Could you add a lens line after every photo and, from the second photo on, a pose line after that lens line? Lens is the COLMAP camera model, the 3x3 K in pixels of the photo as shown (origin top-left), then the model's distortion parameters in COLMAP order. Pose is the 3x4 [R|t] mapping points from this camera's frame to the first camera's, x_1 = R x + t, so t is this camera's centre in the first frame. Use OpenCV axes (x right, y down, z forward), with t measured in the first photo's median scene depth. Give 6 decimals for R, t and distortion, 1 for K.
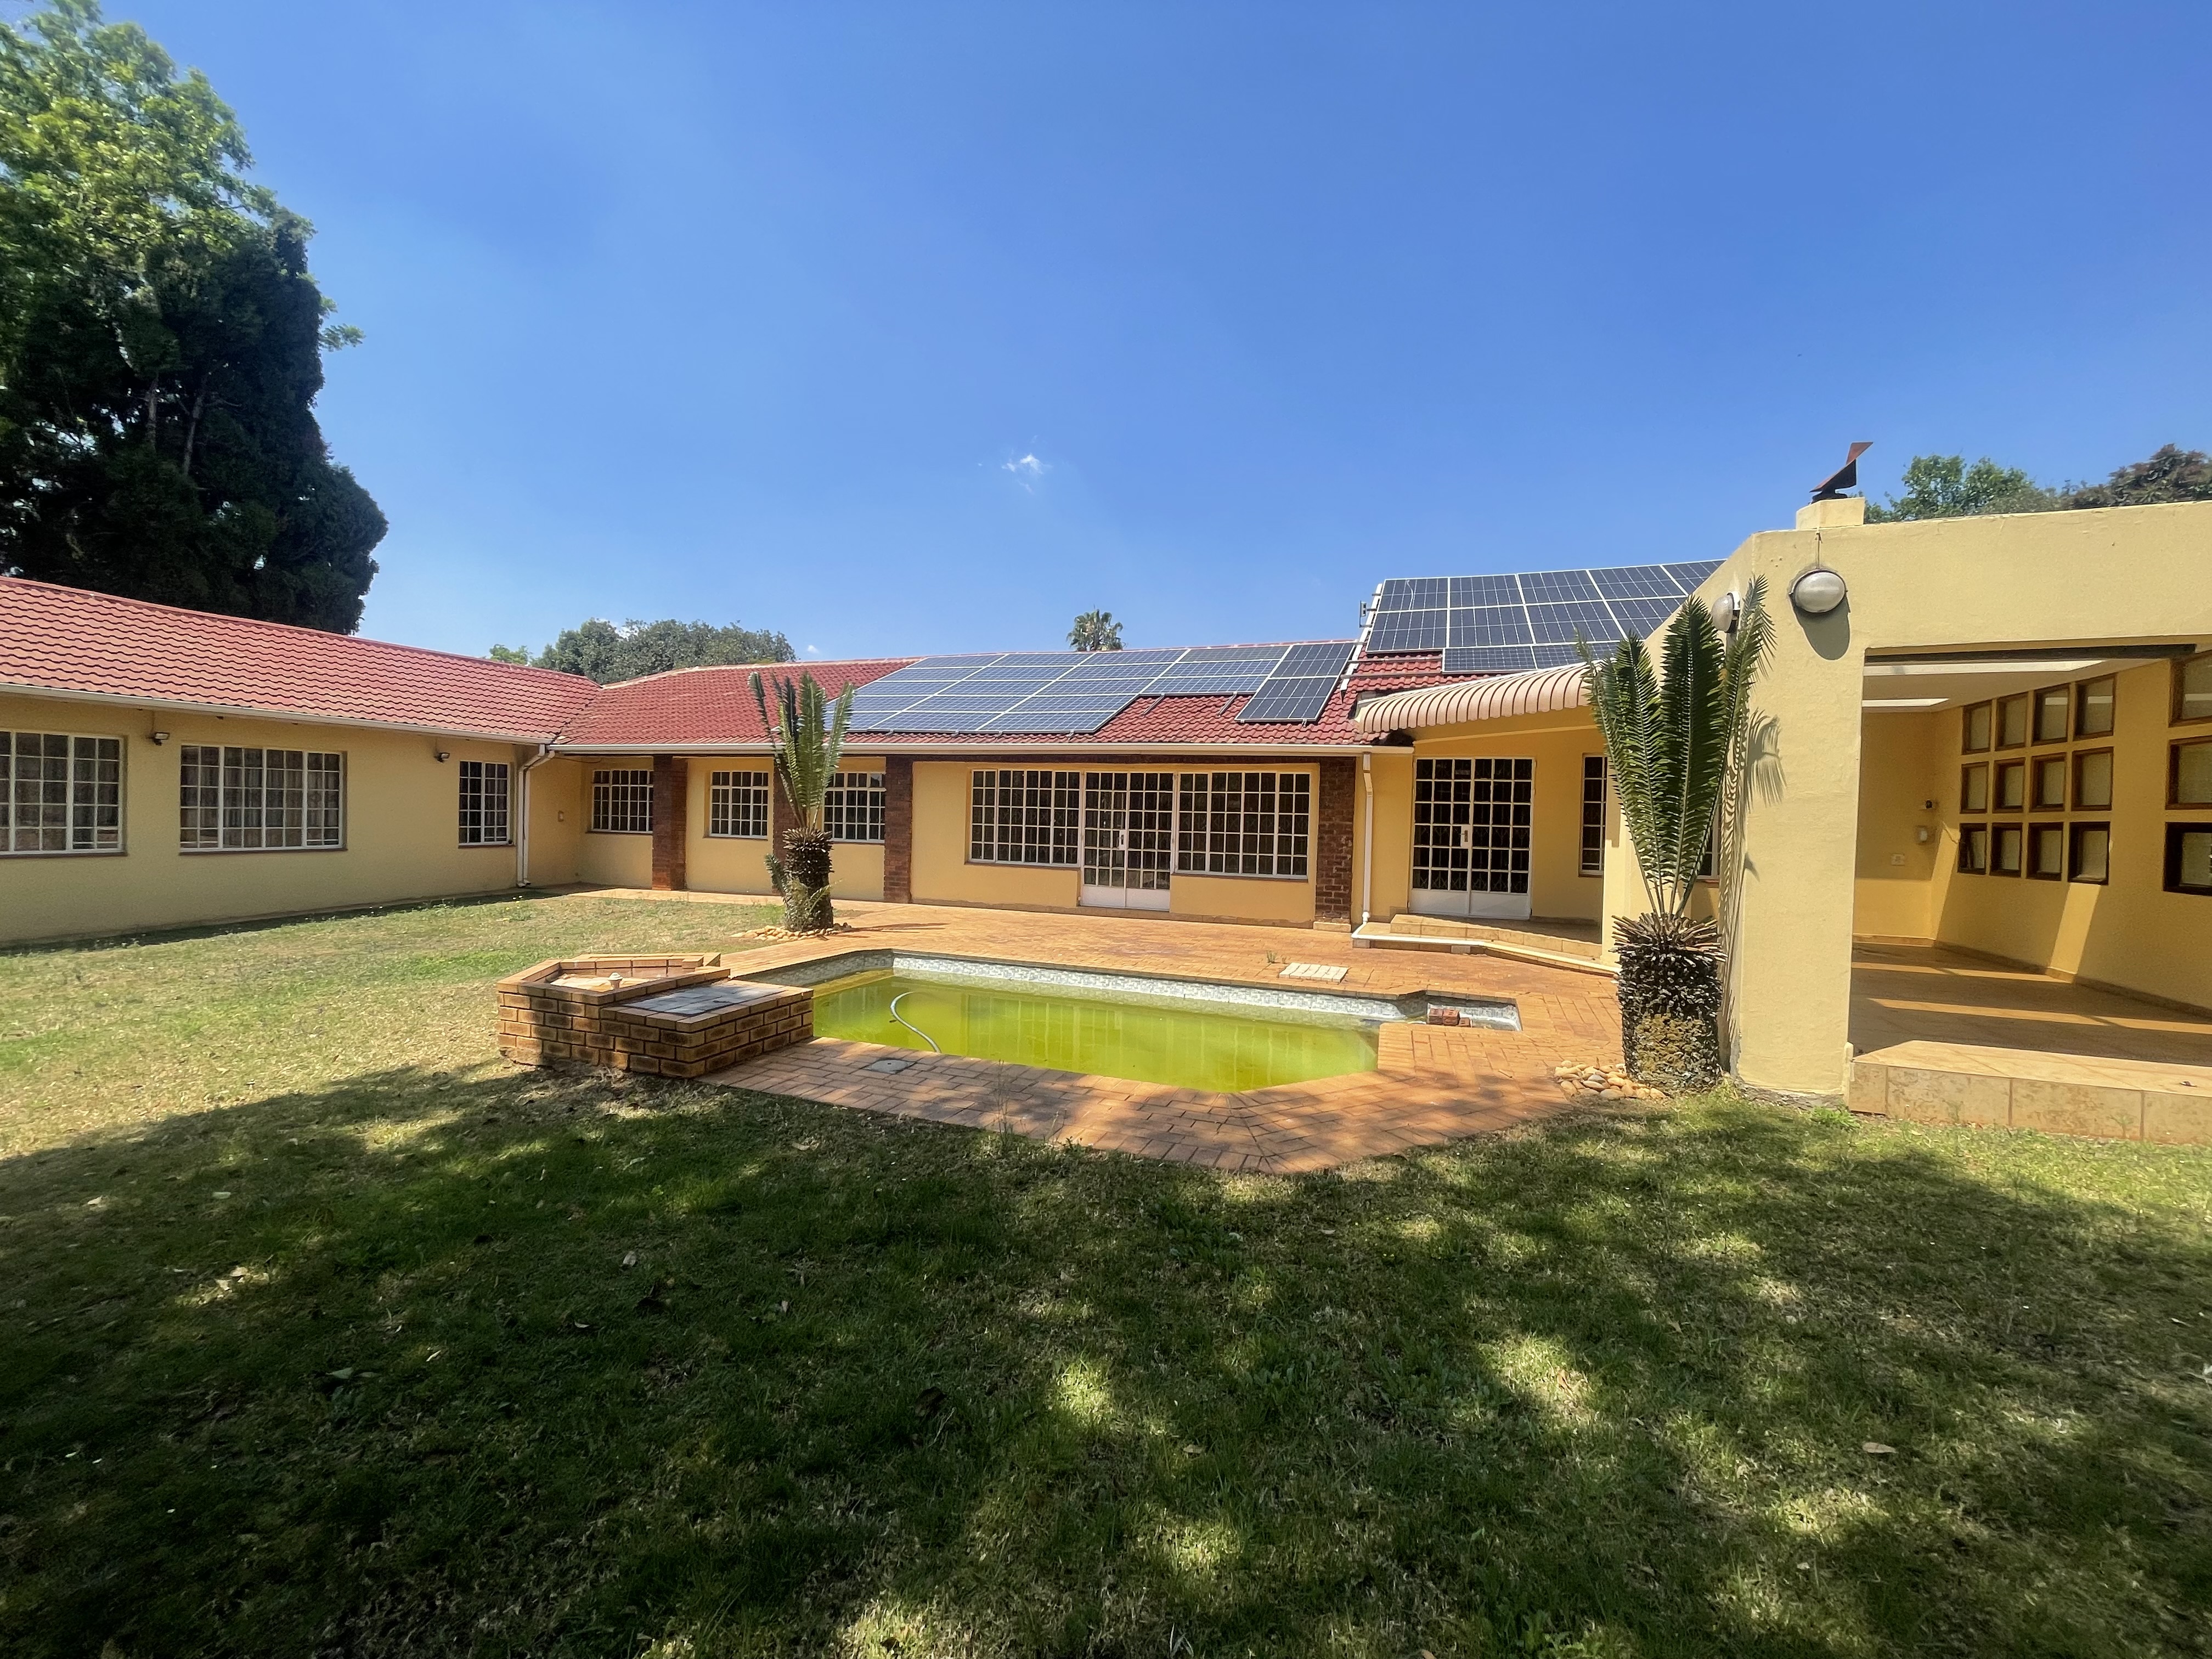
lens RADIAL K [[896.5, 0, 1104.7], [0, 896.5, 830.8], [0, 0, 1]] dist [-0.004802, 0.001728]
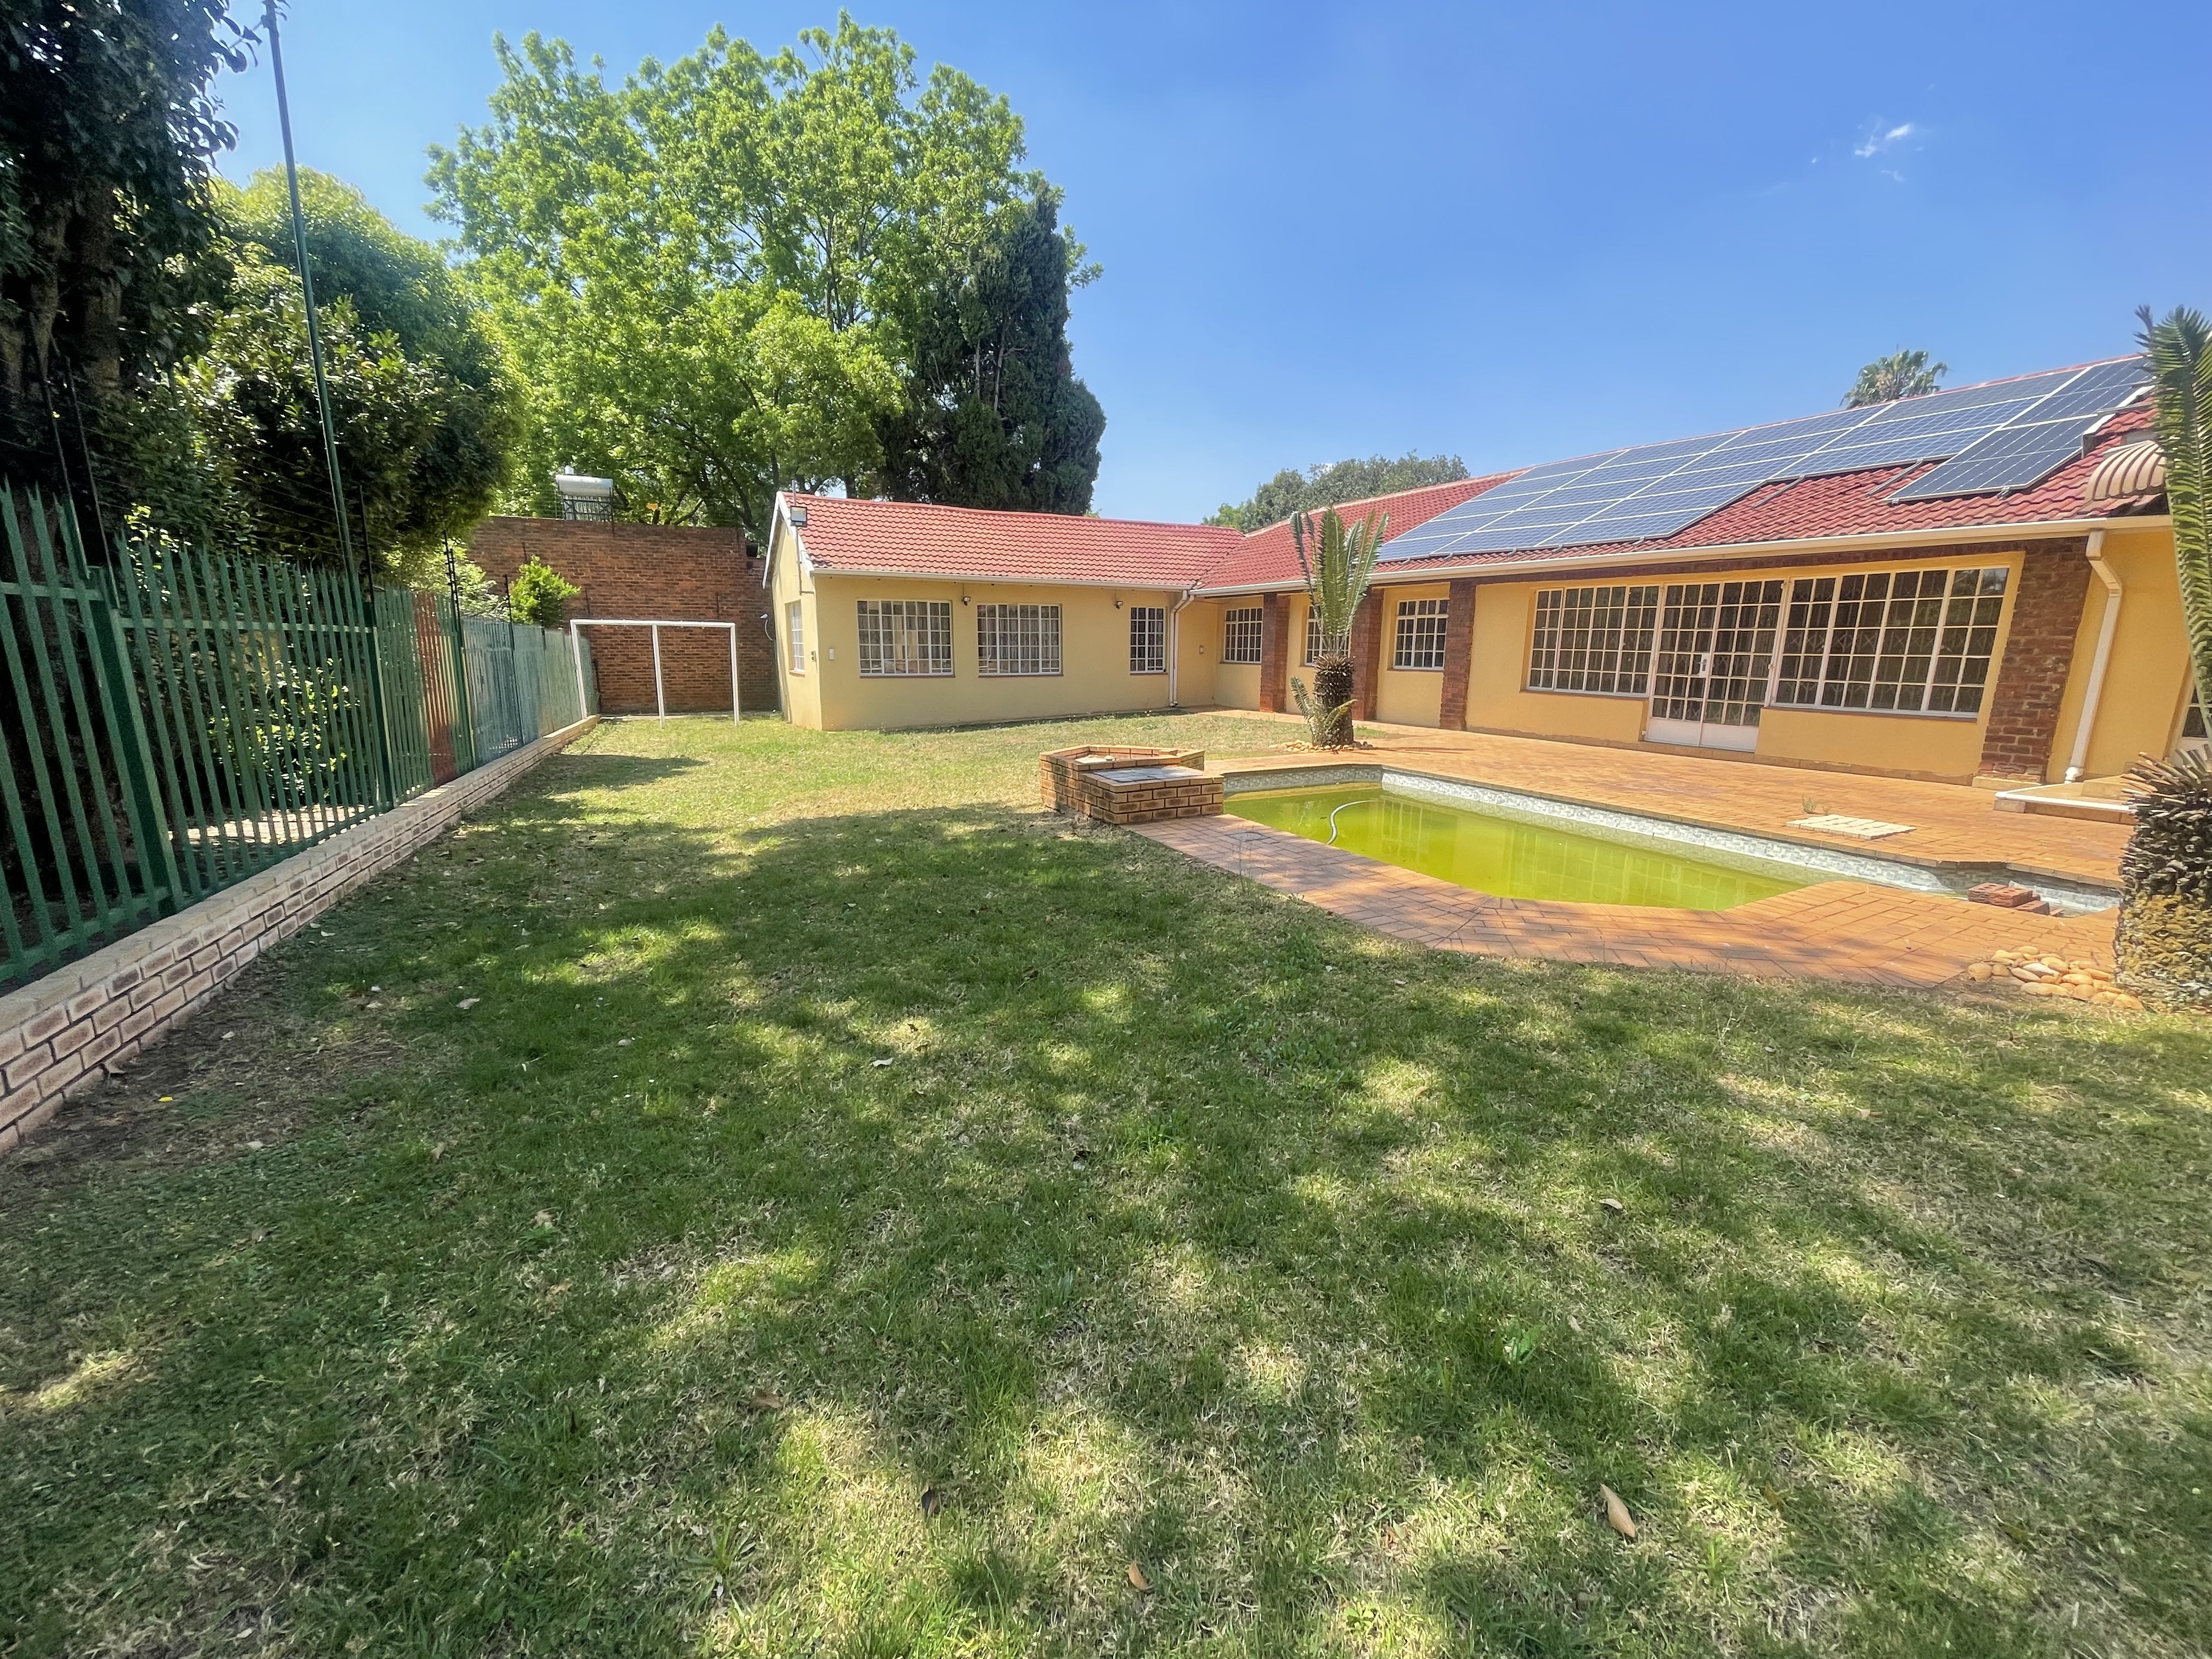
lens RADIAL K [[896.5, 0, 1095.6], [0, 896.5, 824.8], [0, 0, 1]] dist [-0.004802, 0.001728]
pose [[0.731083, 0.115800, -0.672390, 0.189535], [0.002148, 0.985096, 0.171990, 0.012393], [0.682285, -0.127184, 0.719938, -0.019574]]
